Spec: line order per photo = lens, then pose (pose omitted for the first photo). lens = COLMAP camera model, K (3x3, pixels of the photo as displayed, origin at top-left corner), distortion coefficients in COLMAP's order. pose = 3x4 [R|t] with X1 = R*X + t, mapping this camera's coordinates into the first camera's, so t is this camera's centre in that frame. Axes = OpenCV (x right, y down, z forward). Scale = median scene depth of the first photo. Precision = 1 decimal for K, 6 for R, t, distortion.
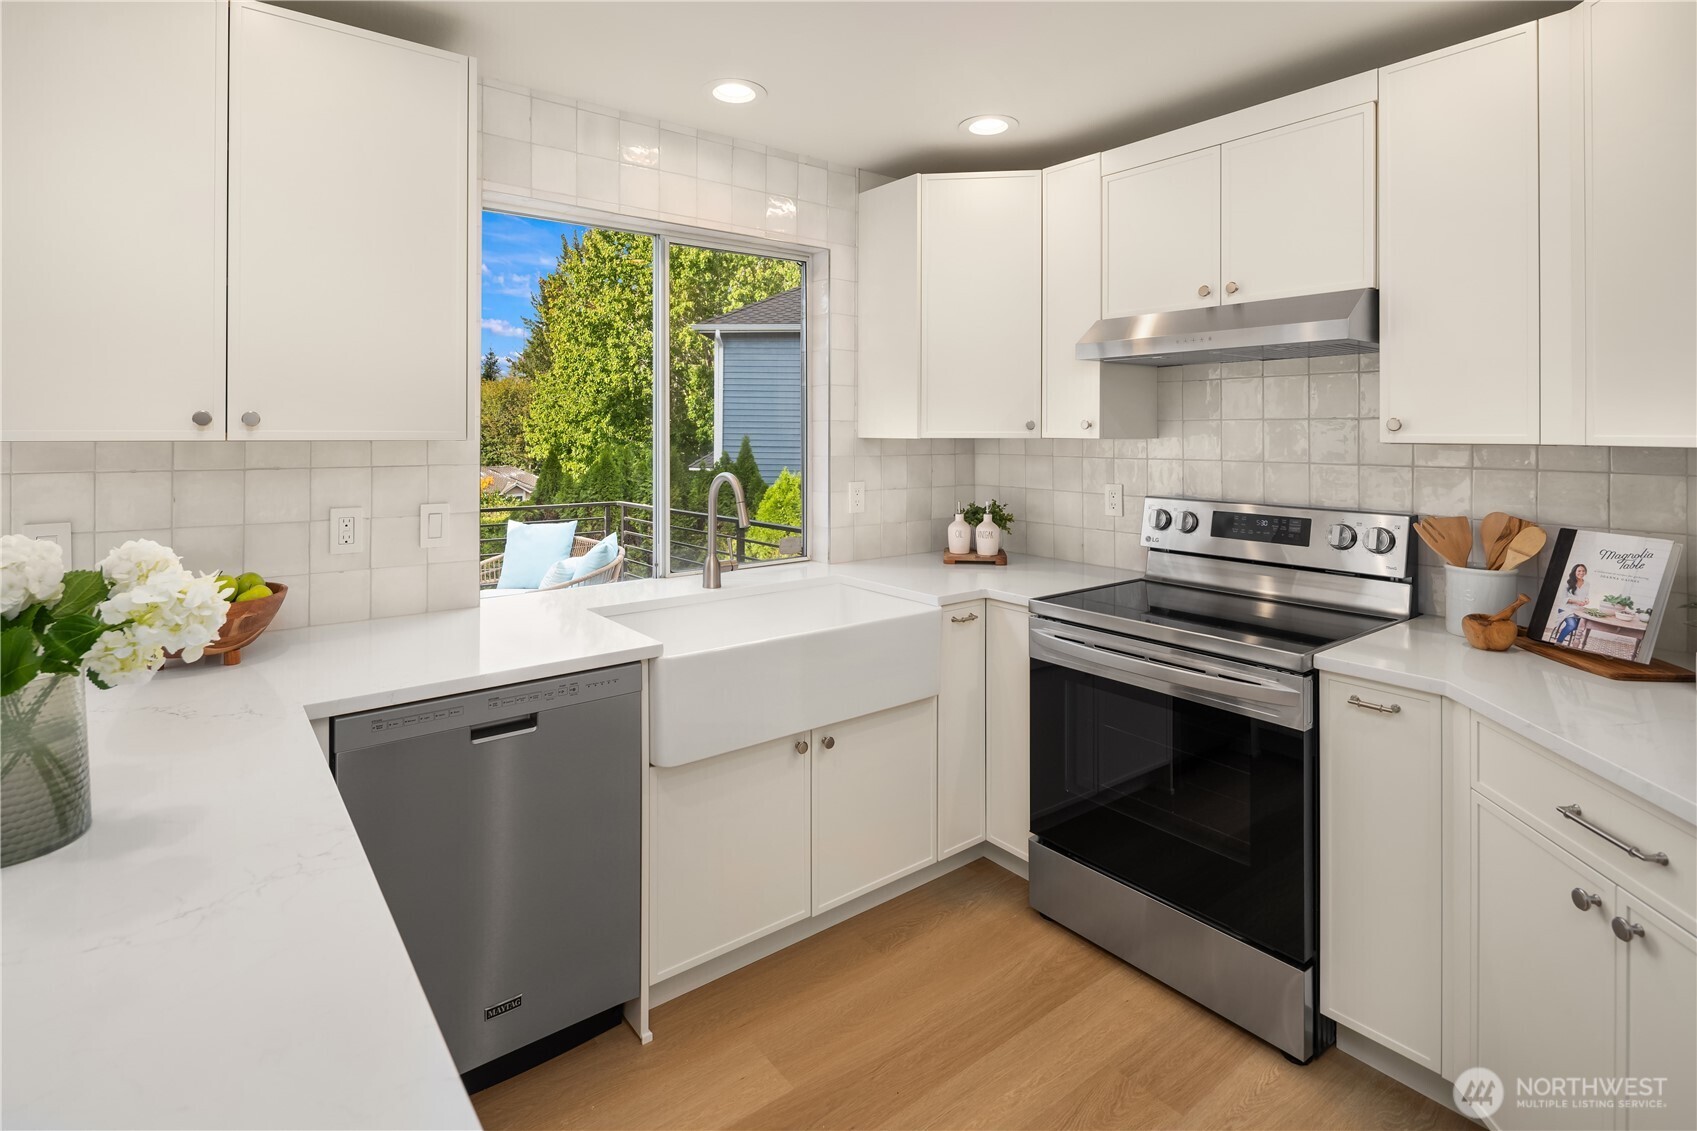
lens RADIAL K [[855.0, 0, 862.2], [0, 855.0, 430.8], [0, 0, 1]] dist [0.004058, -0.004294]
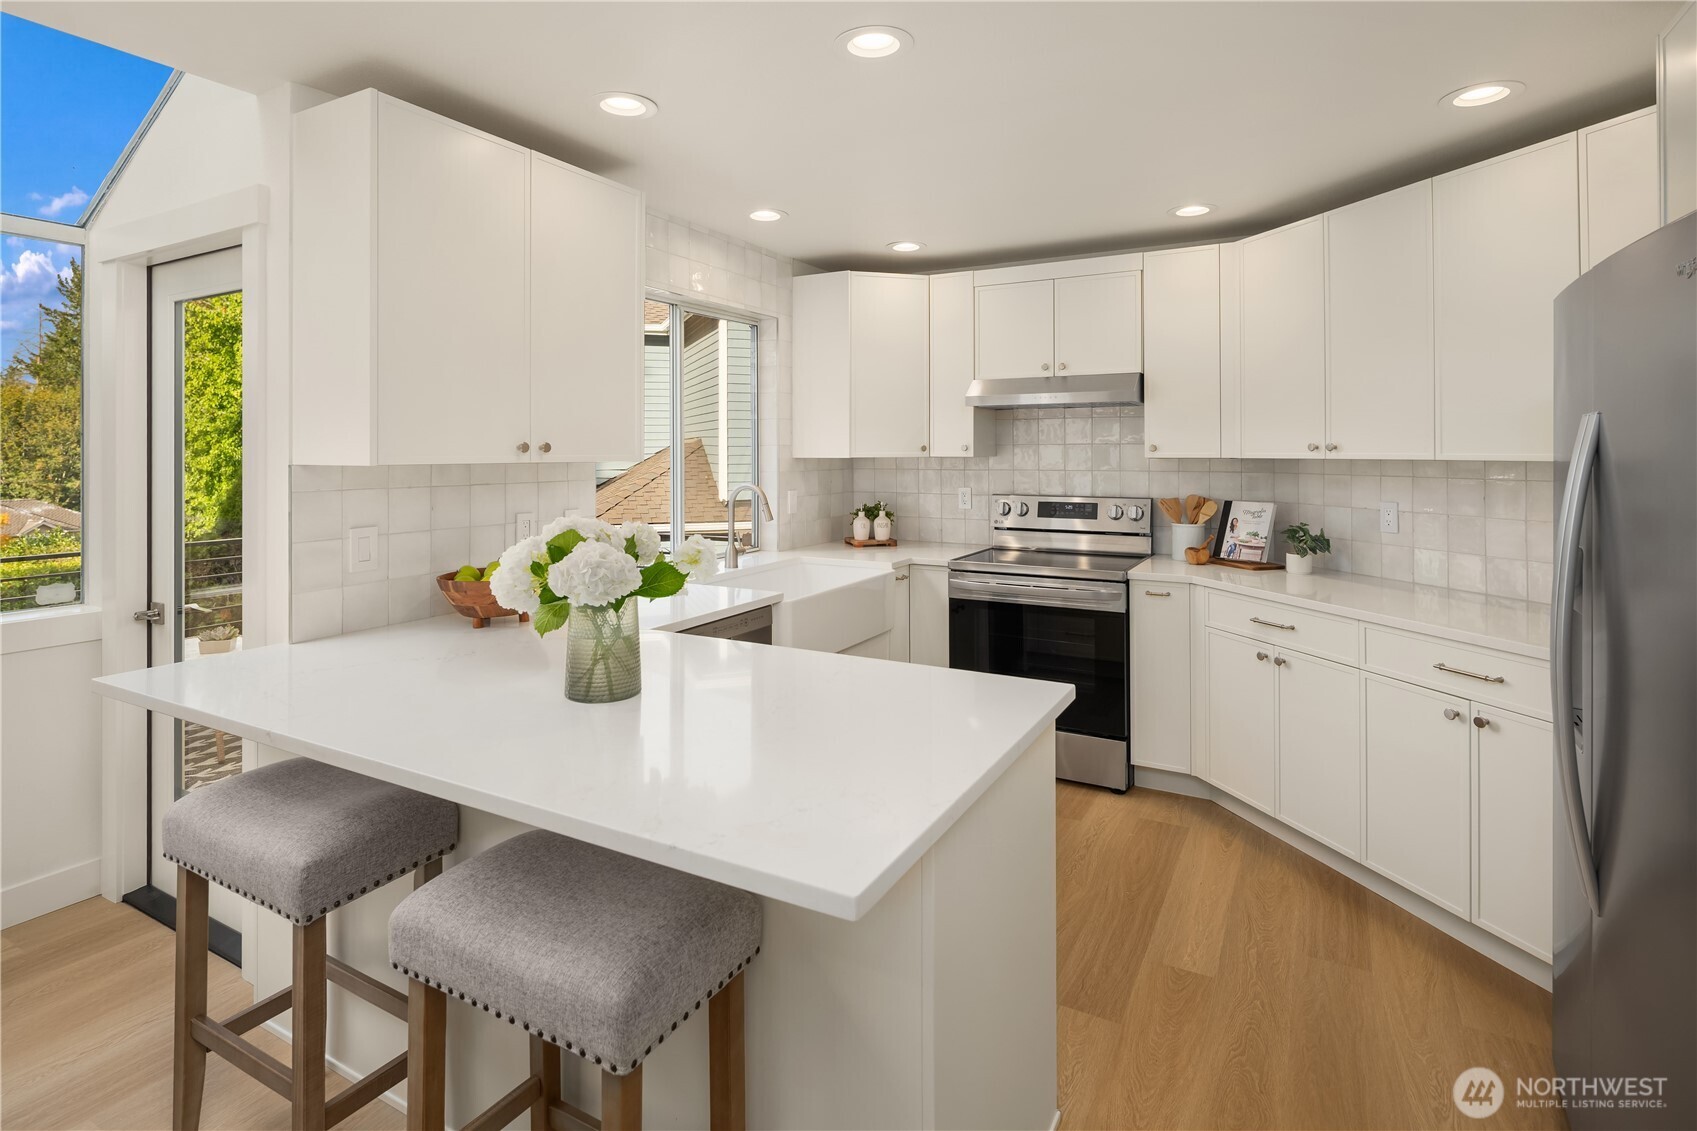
lens RADIAL K [[855.0, 0, 872.9], [0, 855.0, 448.0], [0, 0, 1]] dist [0.004058, -0.004294]
pose [[0.918483, -0.003635, 0.395444, -0.466042], [0.004653, 0.999988, -0.001617, -0.004647], [-0.395433, 0.003326, 0.918489, -0.319475]]
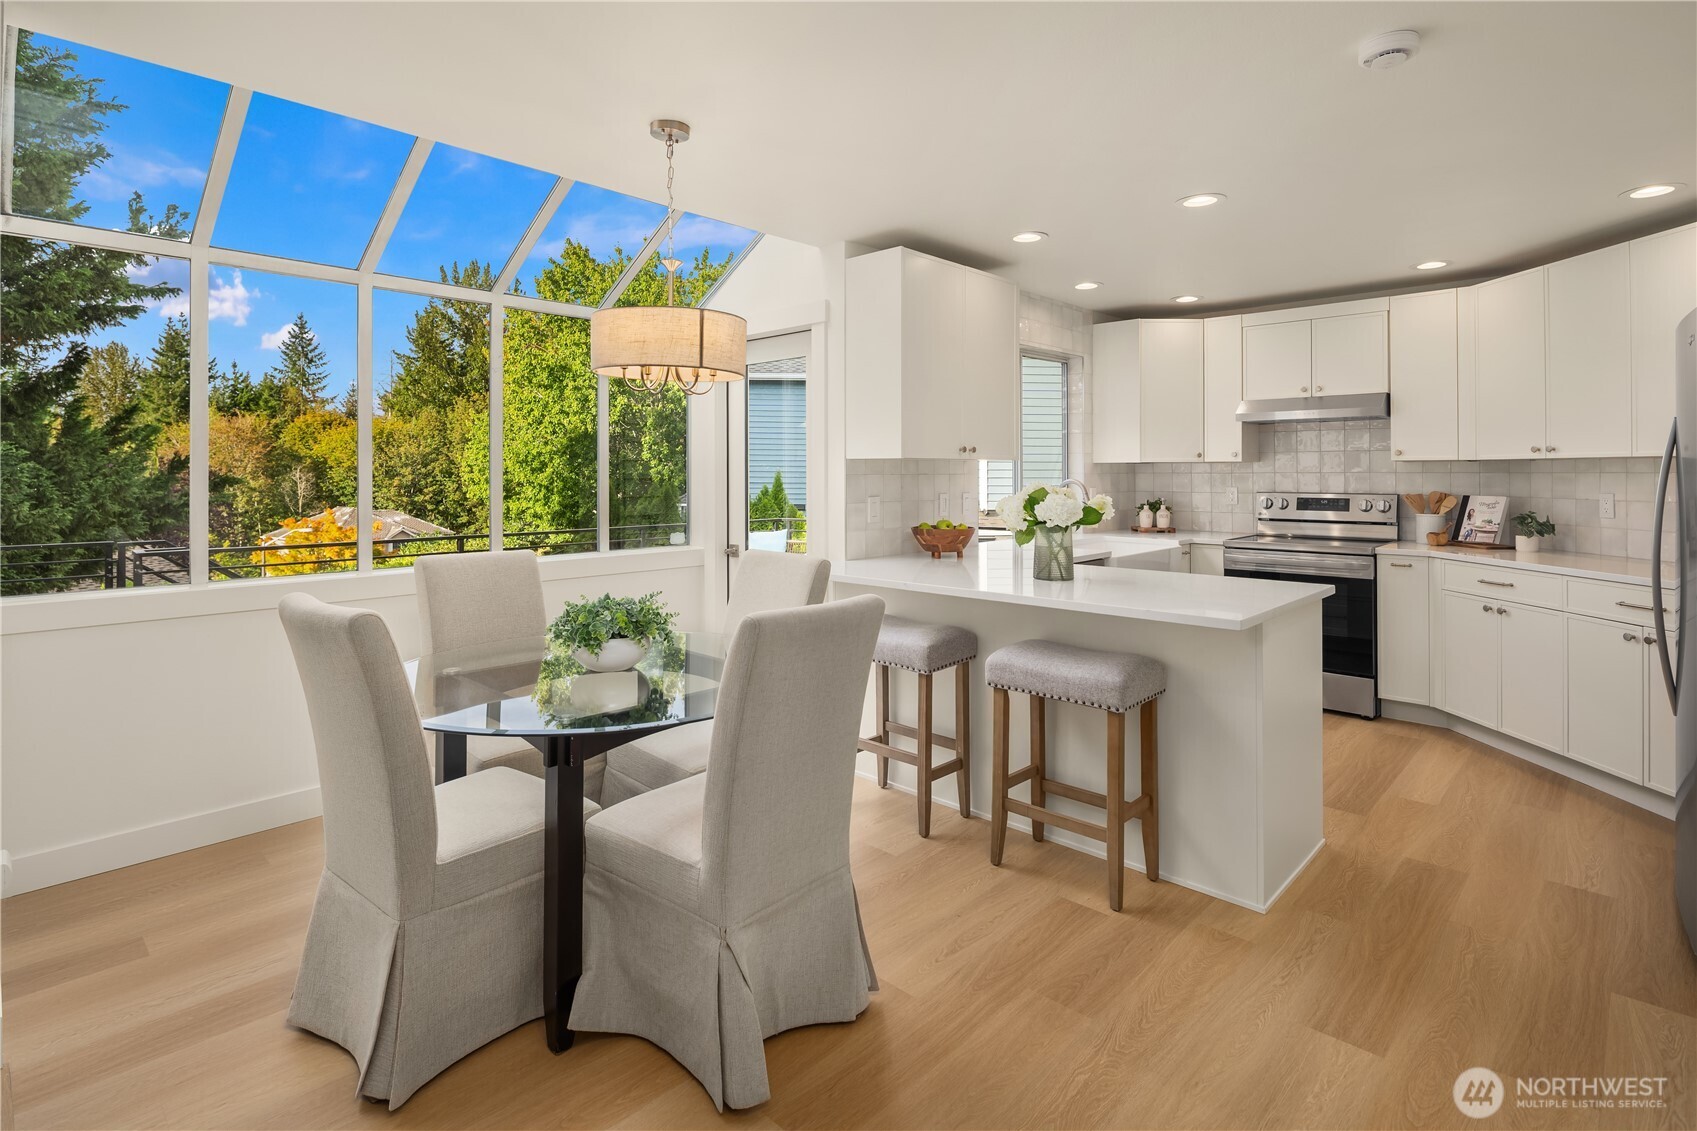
lens RADIAL K [[855.0, 0, 886.0], [0, 855.0, 470.0], [0, 0, 1]] dist [0.004058, -0.004294]
pose [[0.986050, -0.004927, 0.166375, -0.794735], [0.005206, 0.999986, -0.001238, 0.025354], [-0.166367, 0.002087, 0.986062, -0.739407]]
